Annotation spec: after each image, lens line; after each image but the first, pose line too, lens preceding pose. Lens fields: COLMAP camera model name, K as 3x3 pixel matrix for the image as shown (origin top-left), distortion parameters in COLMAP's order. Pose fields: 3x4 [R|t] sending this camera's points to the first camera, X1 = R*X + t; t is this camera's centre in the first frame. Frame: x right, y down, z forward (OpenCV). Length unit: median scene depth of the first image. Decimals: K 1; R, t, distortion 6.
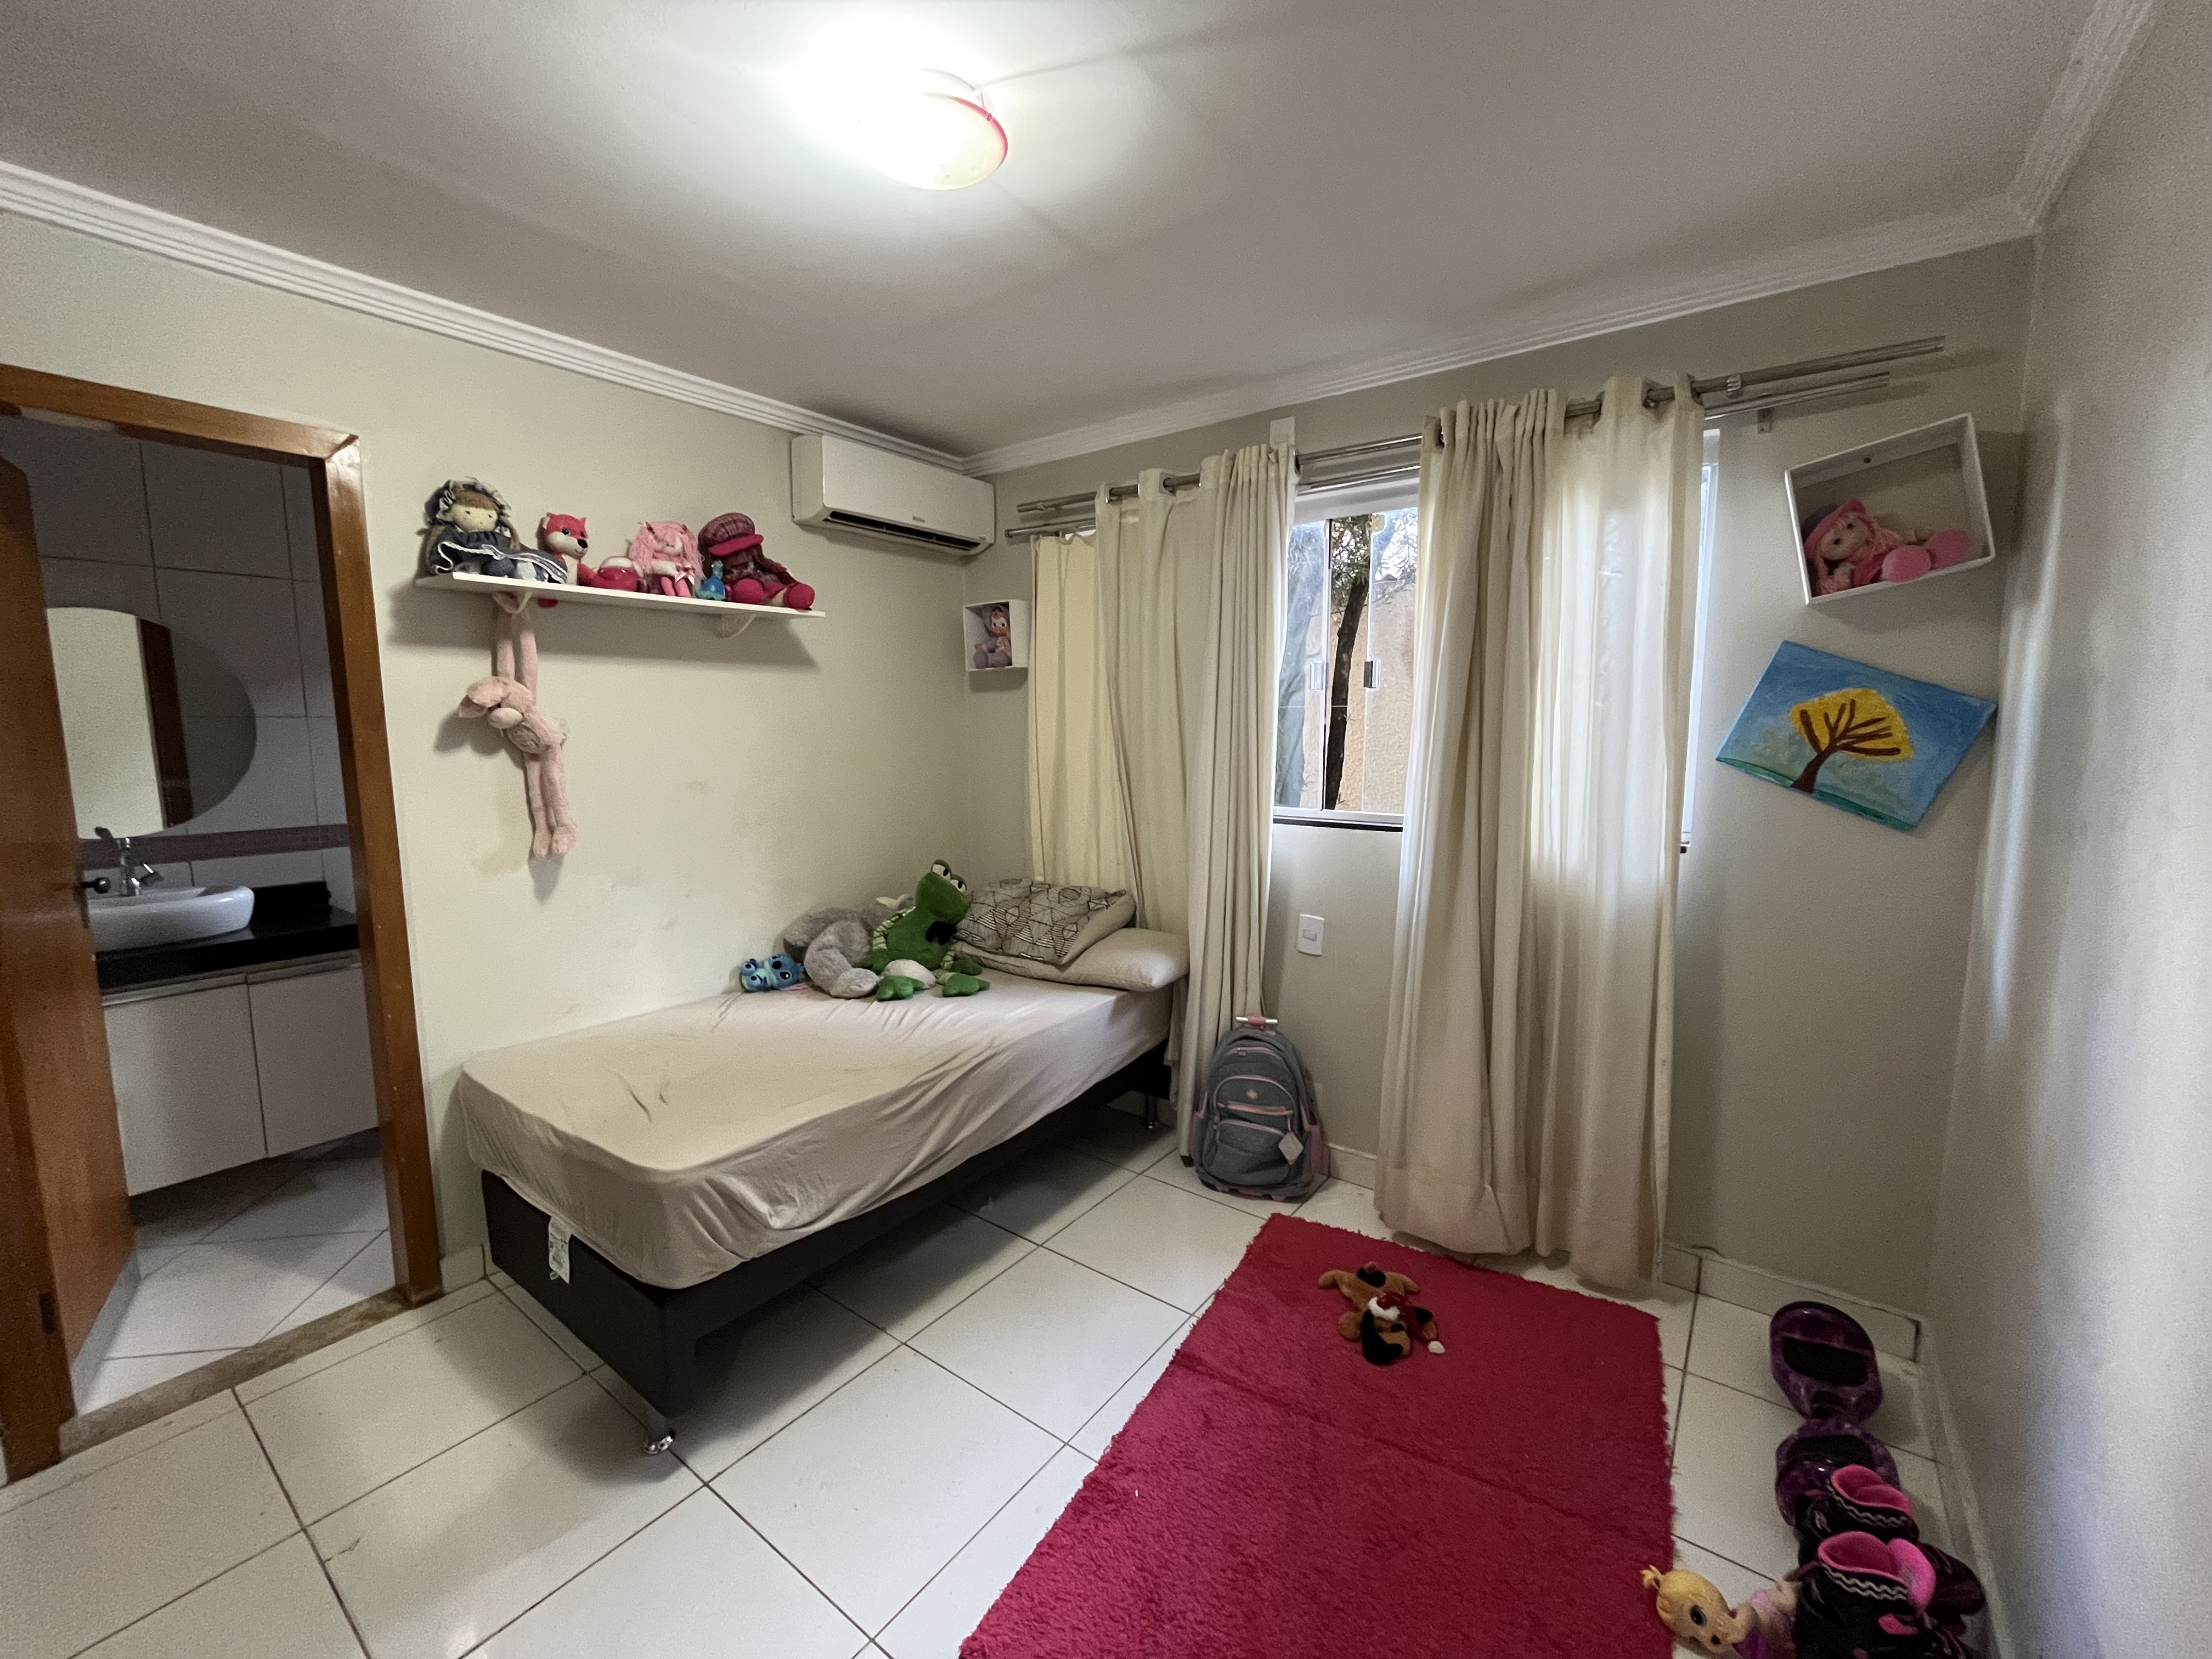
lens RADIAL K [[894.5, 0, 1099.2], [0, 894.5, 827.8], [0, 0, 1]] dist [-0.004589, 0.000147]
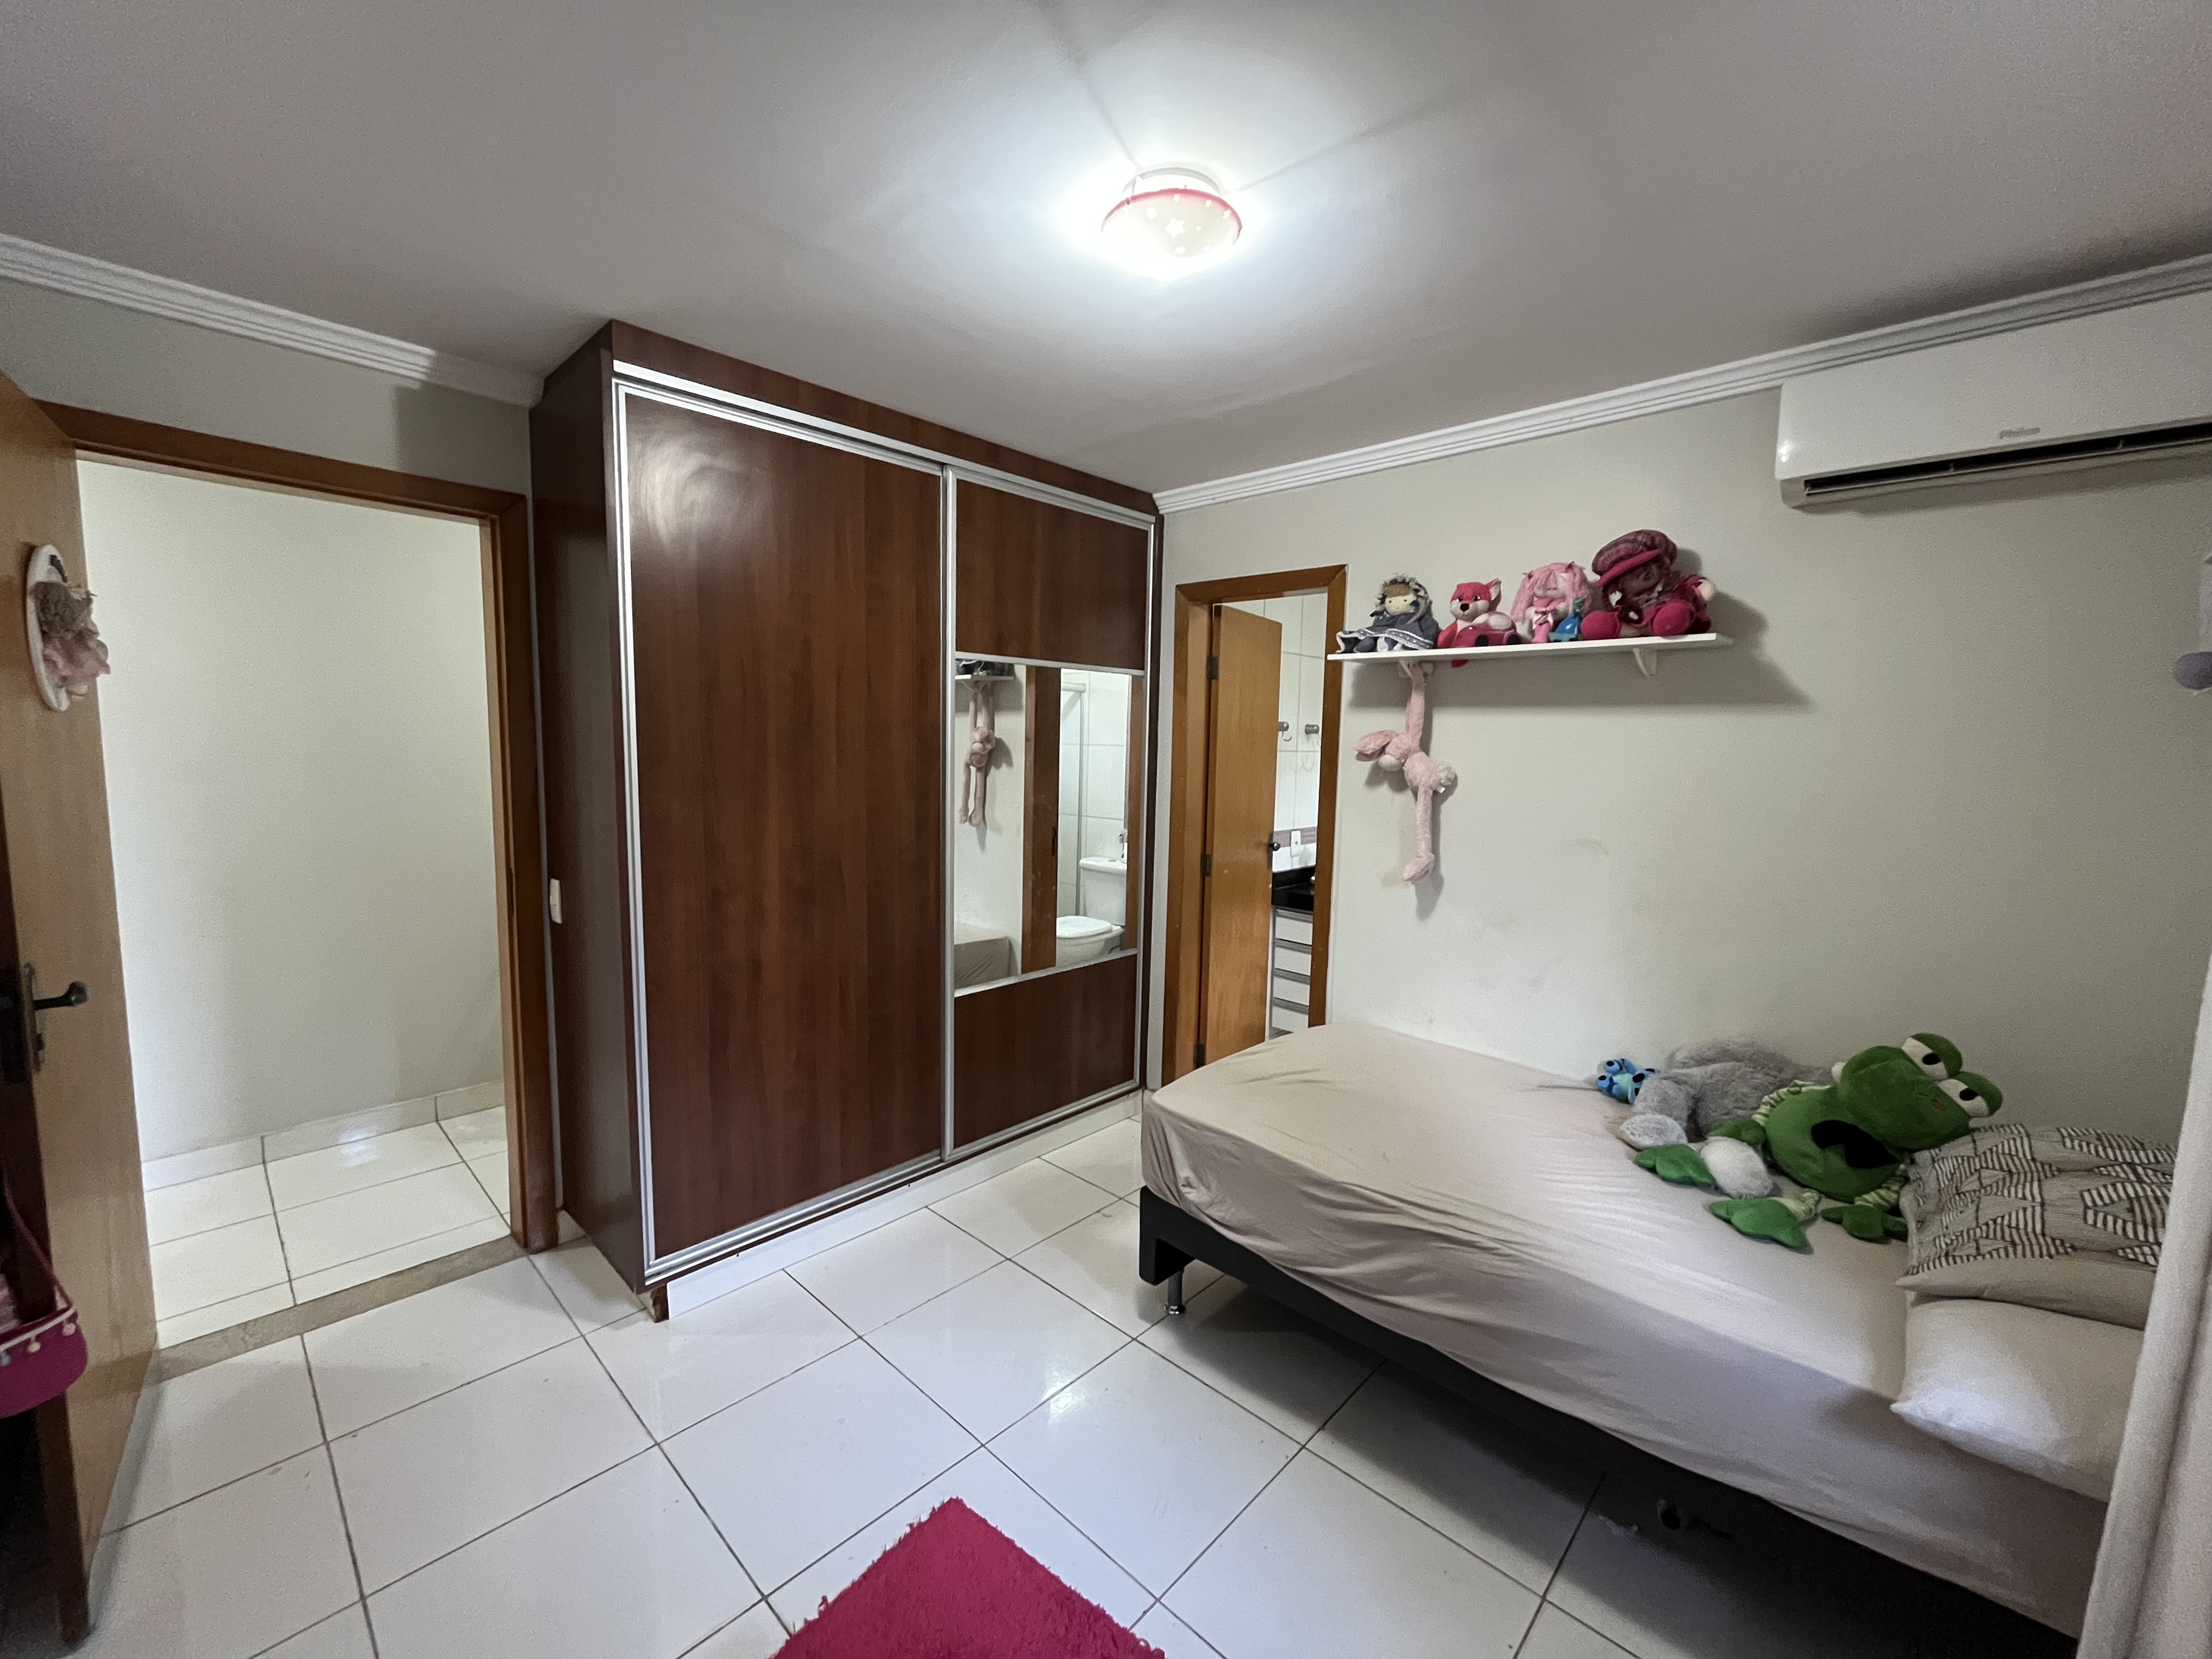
lens RADIAL K [[894.5, 0, 1097.0], [0, 894.5, 830.0], [0, 0, 1]] dist [-0.004589, 0.000147]
pose [[-0.117490, 0.104374, -0.987574, 0.565377], [-0.139551, 0.982858, 0.120478, -0.113988], [0.983220, 0.151972, -0.100911, 0.681425]]
